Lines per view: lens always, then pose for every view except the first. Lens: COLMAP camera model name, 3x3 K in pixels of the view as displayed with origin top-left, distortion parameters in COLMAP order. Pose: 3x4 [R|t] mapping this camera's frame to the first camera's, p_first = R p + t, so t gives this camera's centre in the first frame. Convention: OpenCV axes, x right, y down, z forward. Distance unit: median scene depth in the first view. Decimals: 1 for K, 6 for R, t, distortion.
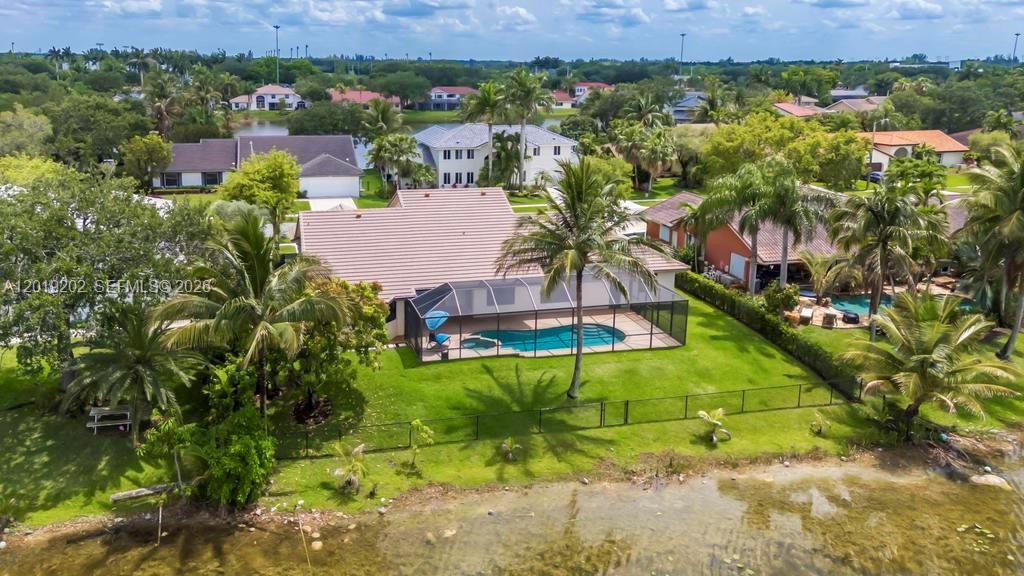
lens RADIAL K [[776.3, 0, 491.0], [0, 776.3, 288.3], [0, 0, 1]] dist [0.067791, -0.002877]
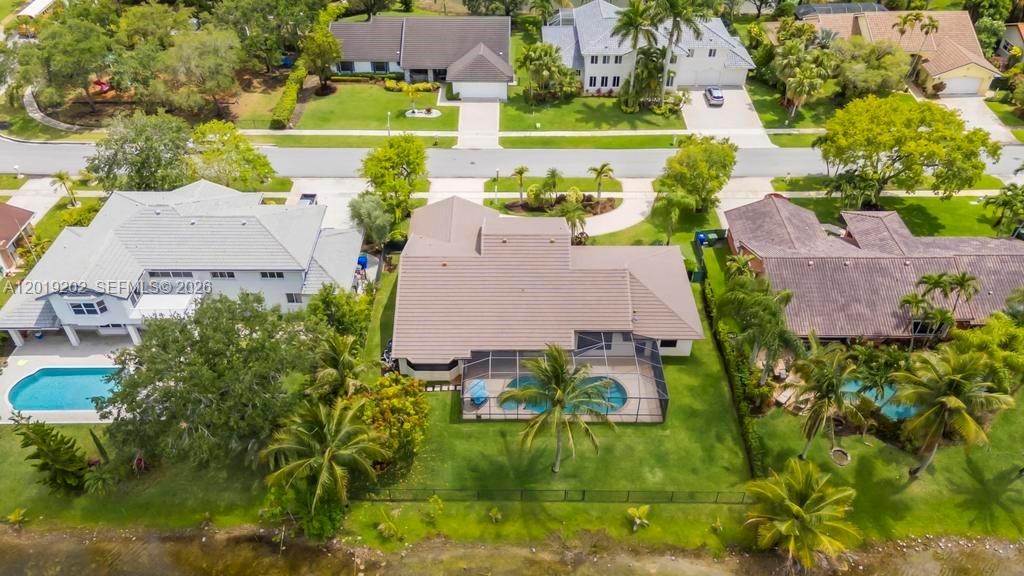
lens RADIAL K [[776.3, 0, 491.0], [0, 776.3, 288.3], [0, 0, 1]] dist [0.067791, -0.002877]
pose [[0.972482, 0.117239, -0.201329, 0.277962], [-0.067678, 0.969053, 0.237396, -0.600257], [0.222931, -0.217237, 0.950321, -0.376095]]
